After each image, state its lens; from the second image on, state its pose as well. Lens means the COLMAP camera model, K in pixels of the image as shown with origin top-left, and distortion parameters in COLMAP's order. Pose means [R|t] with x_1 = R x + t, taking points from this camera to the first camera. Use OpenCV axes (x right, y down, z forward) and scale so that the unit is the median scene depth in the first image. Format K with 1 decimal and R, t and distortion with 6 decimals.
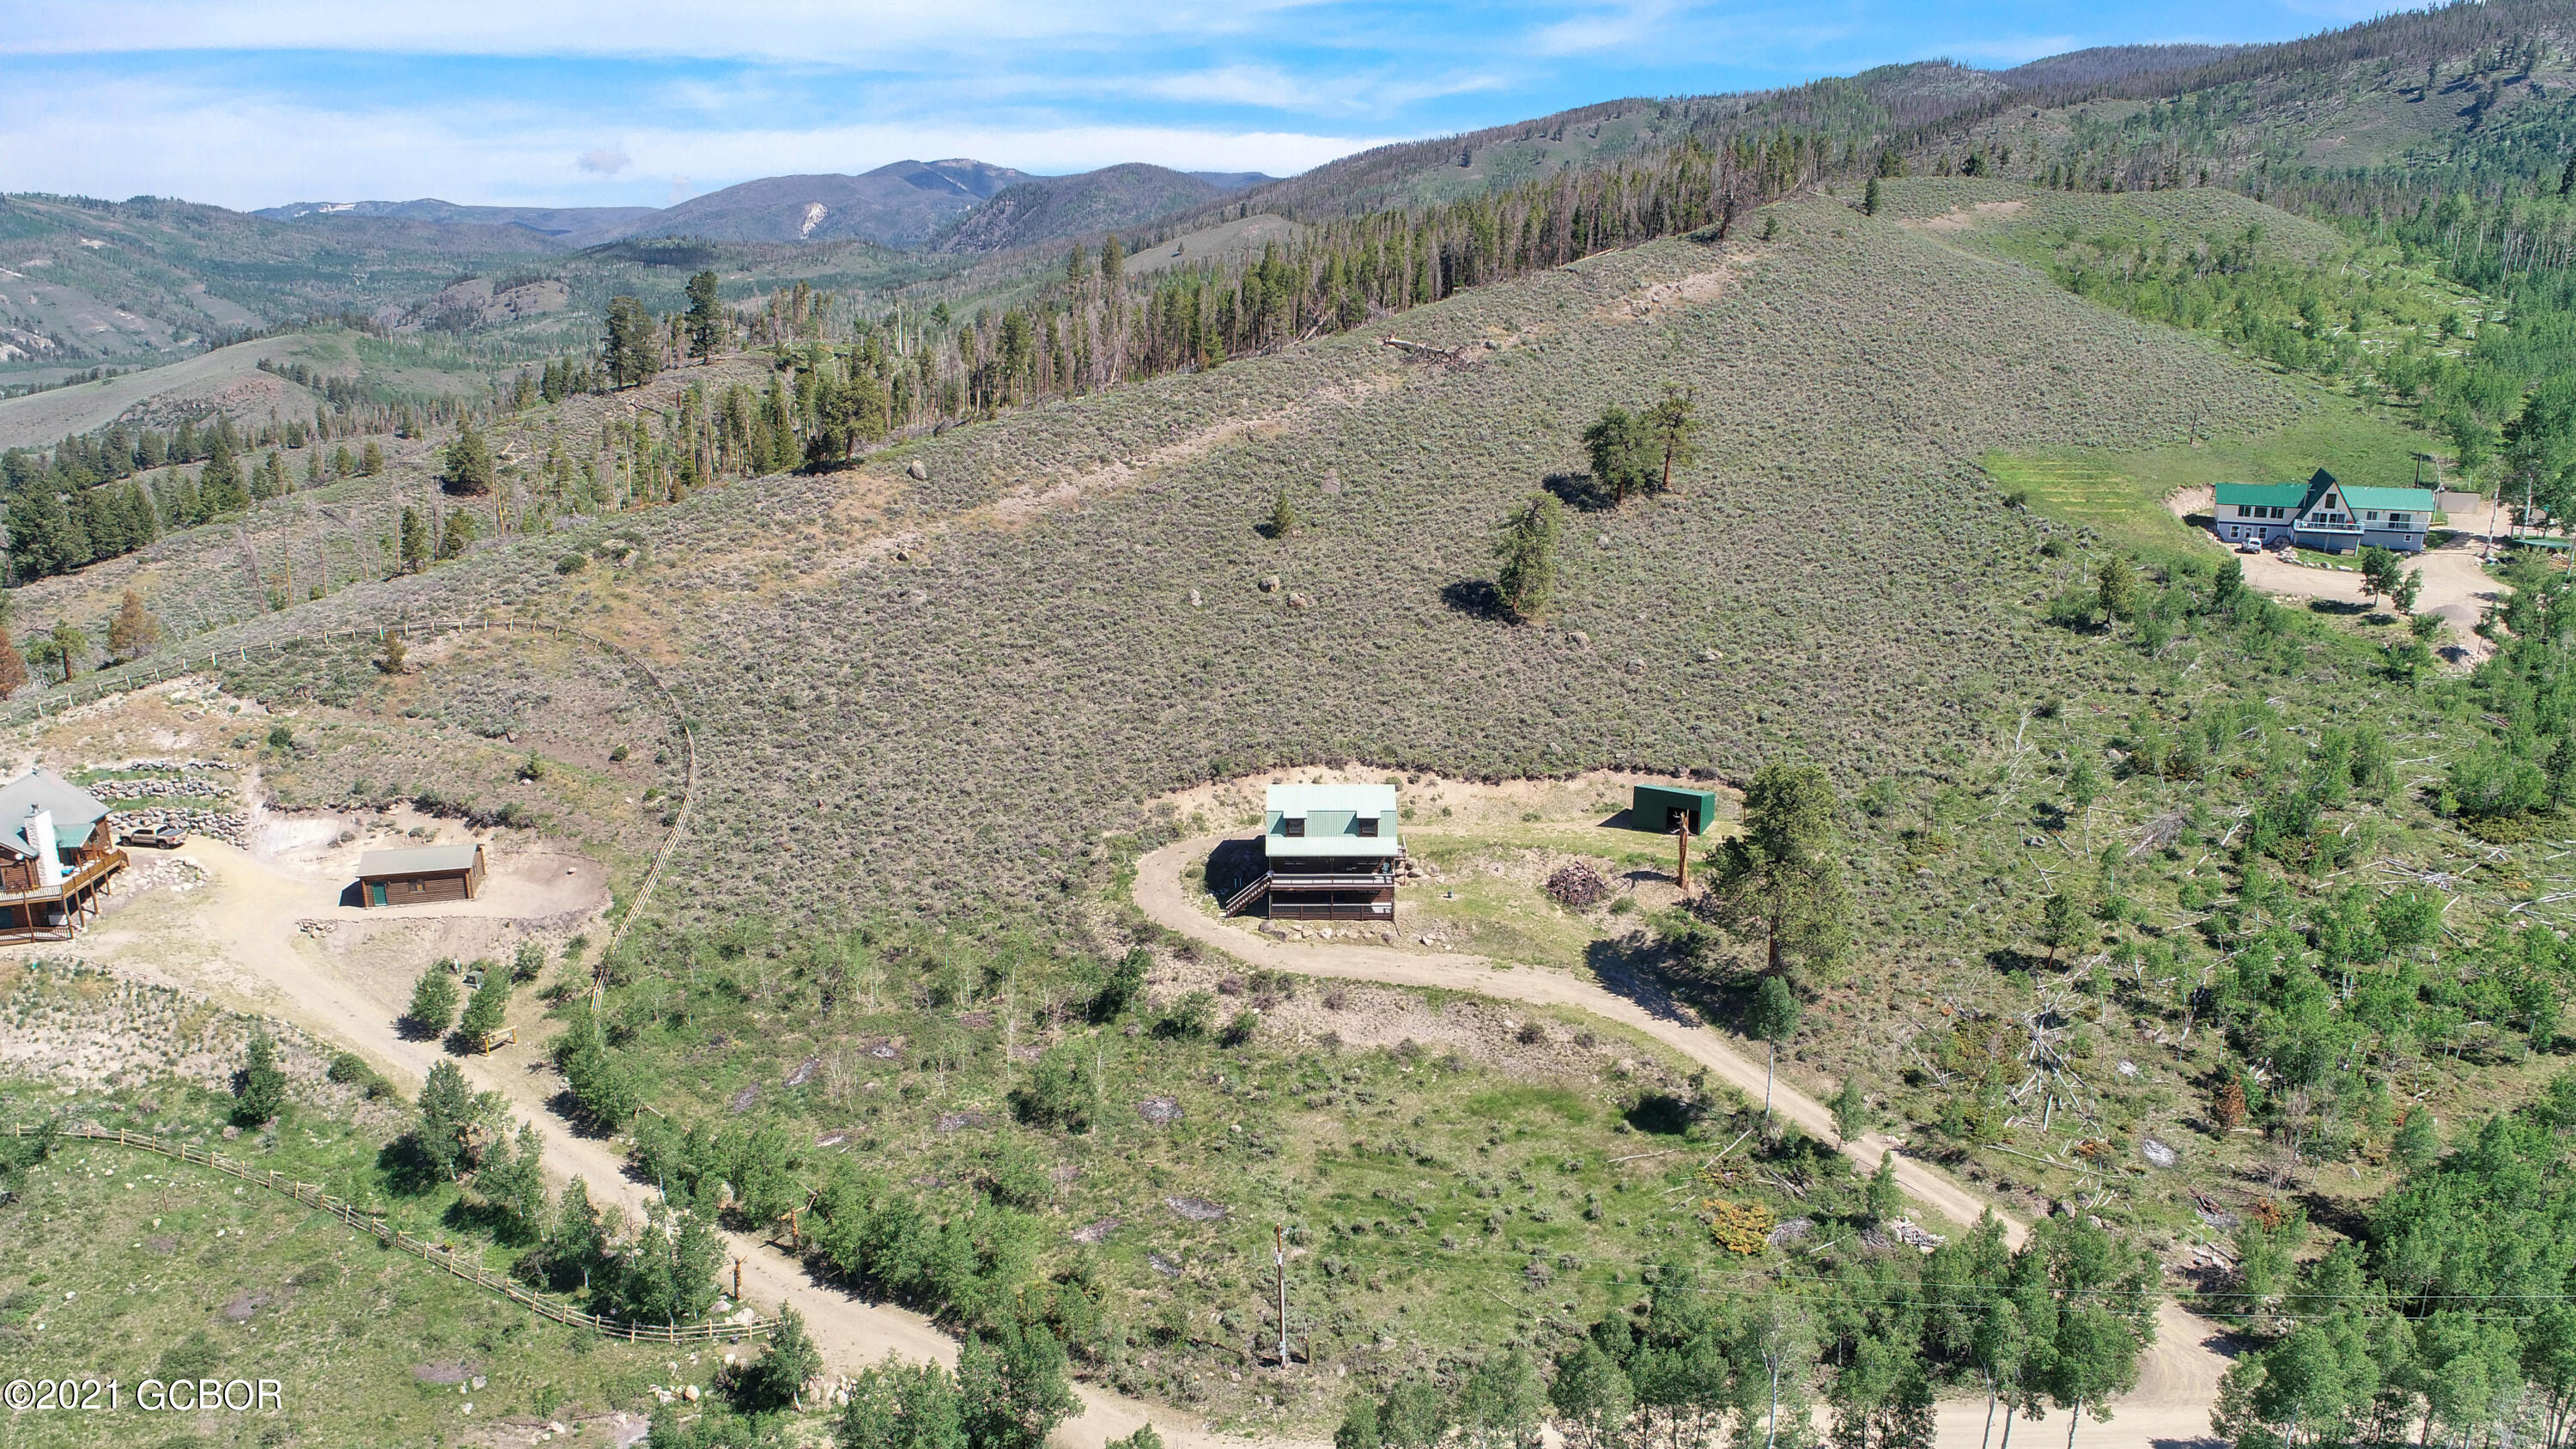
lens RADIAL K [[1731.5, 0, 1268.4], [0, 1731.5, 719.4], [0, 0, 1]] dist [-0.002140, -0.000283]
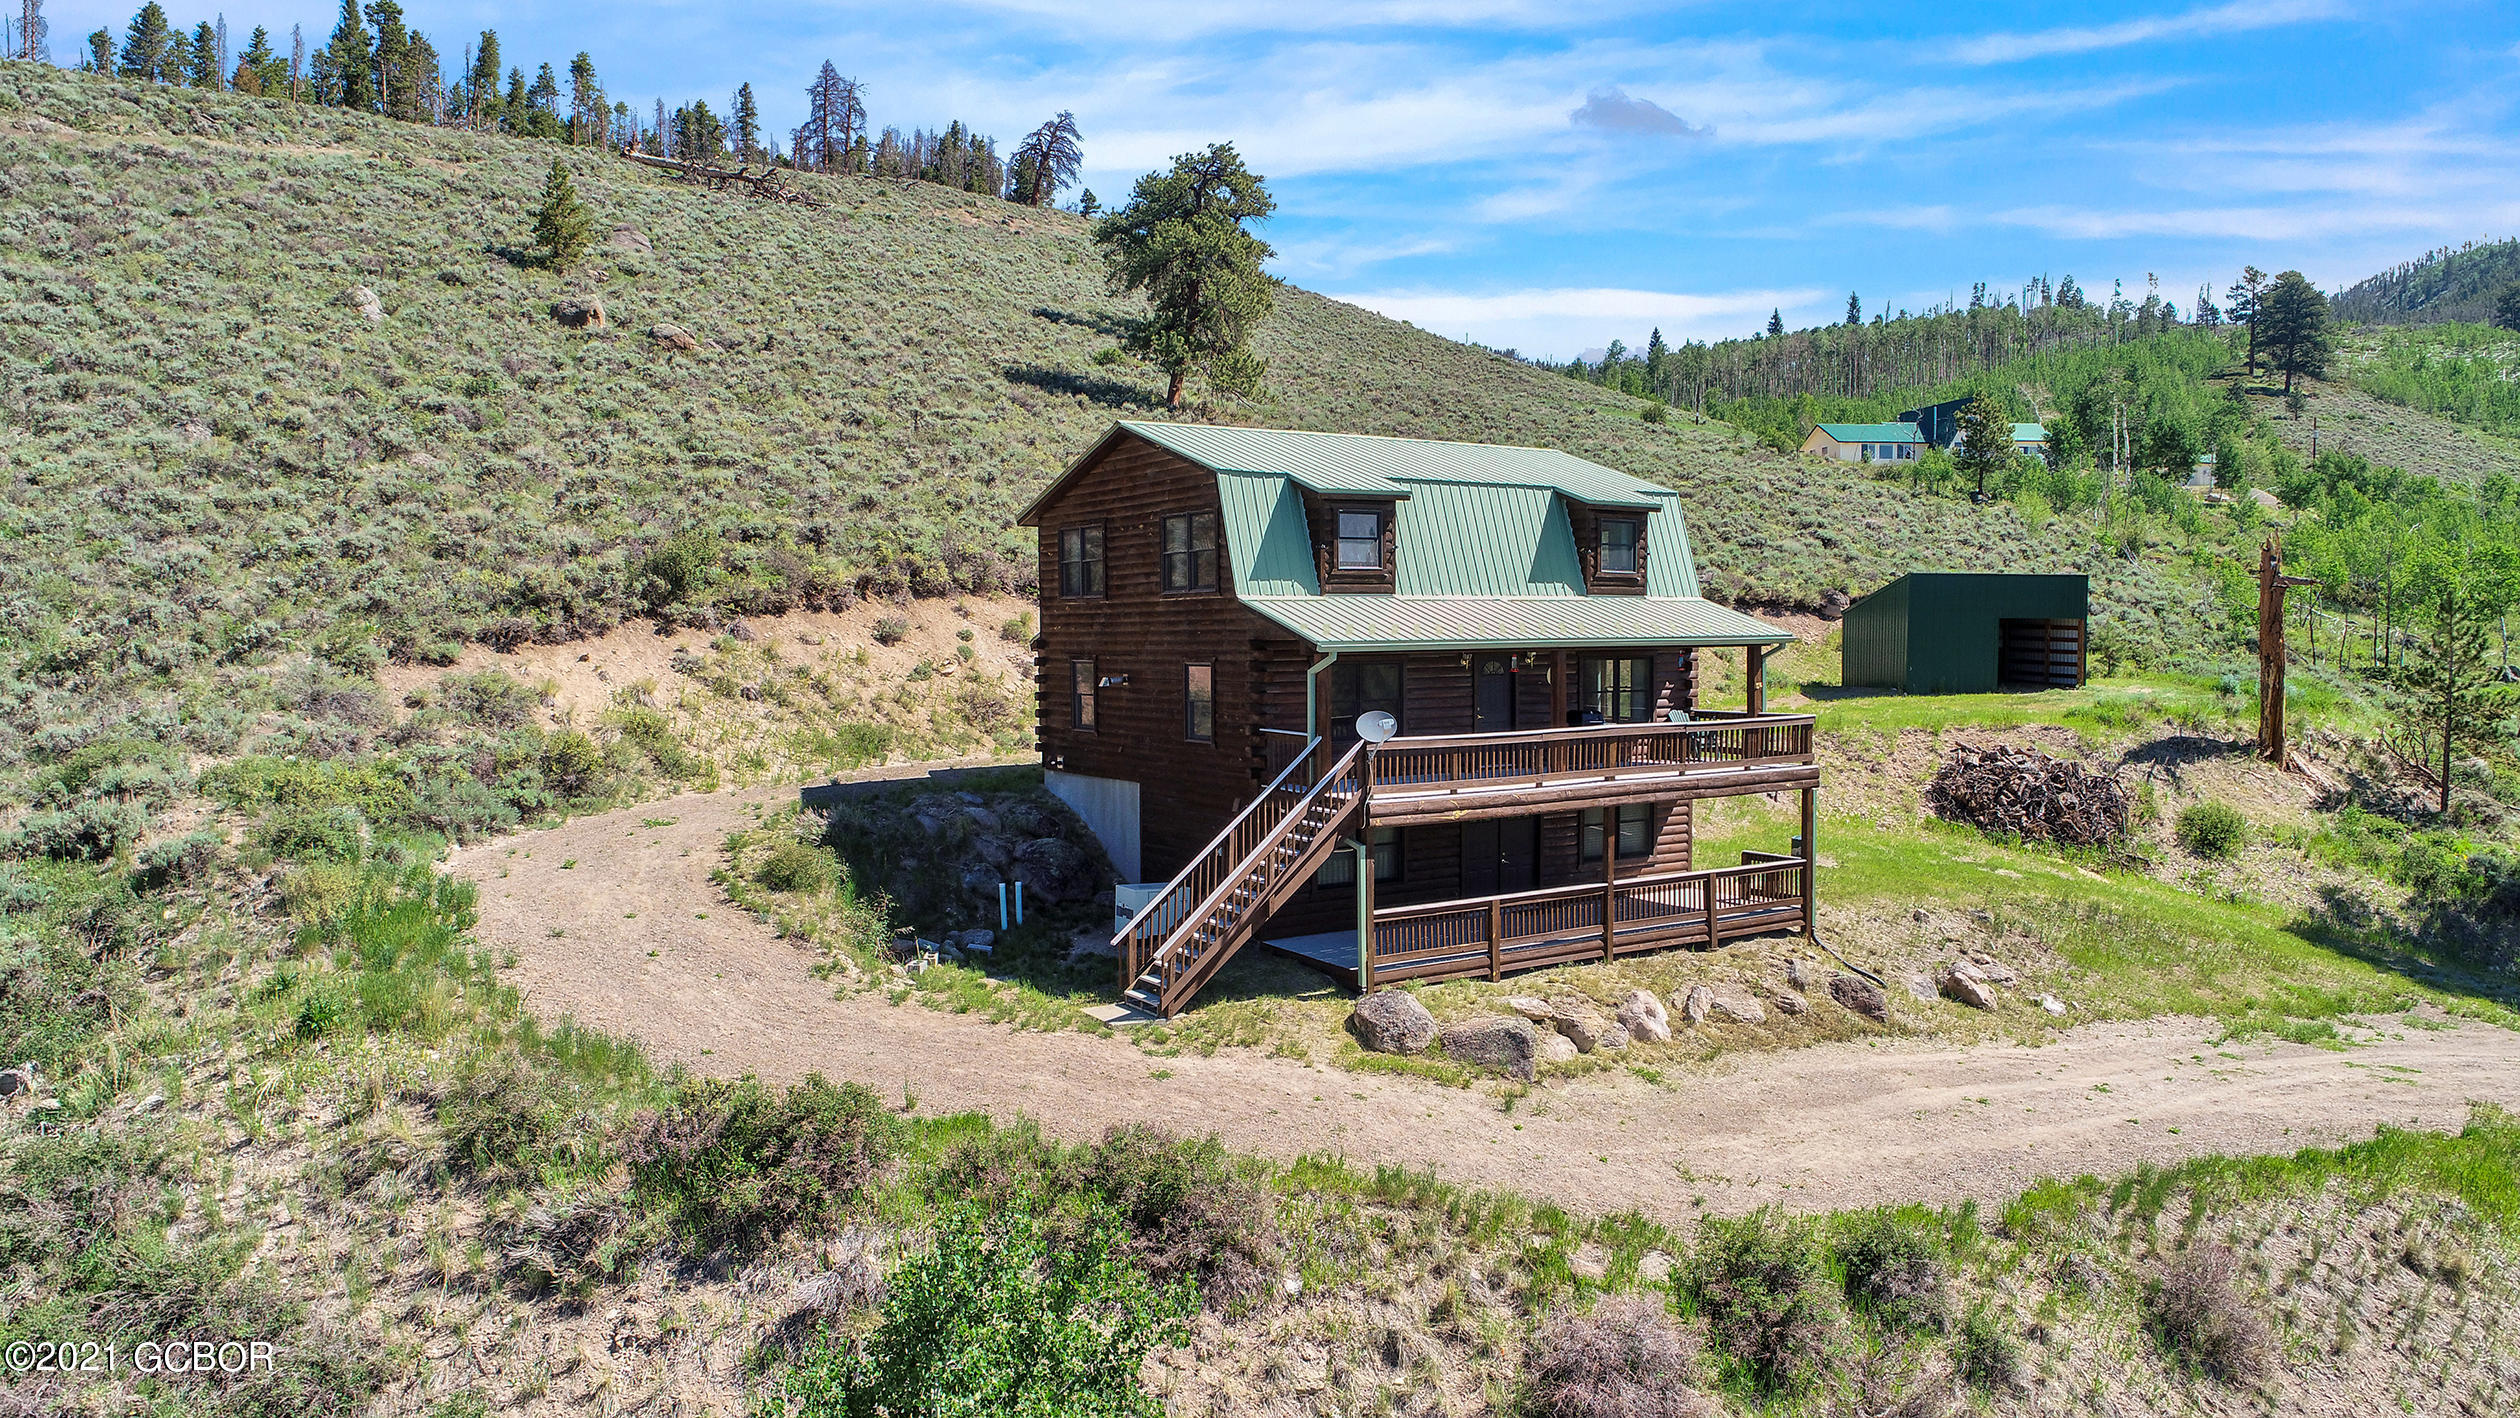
lens RADIAL K [[1693.6, 0, 1271.1], [0, 1693.6, 731.8], [0, 0, 1]] dist [-0.002140, -0.000283]
pose [[0.831778, -0.037159, 0.553864, -0.096426], [0.144147, 0.977989, -0.150861, 0.103086], [-0.536067, 0.205321, 0.818826, 0.771466]]
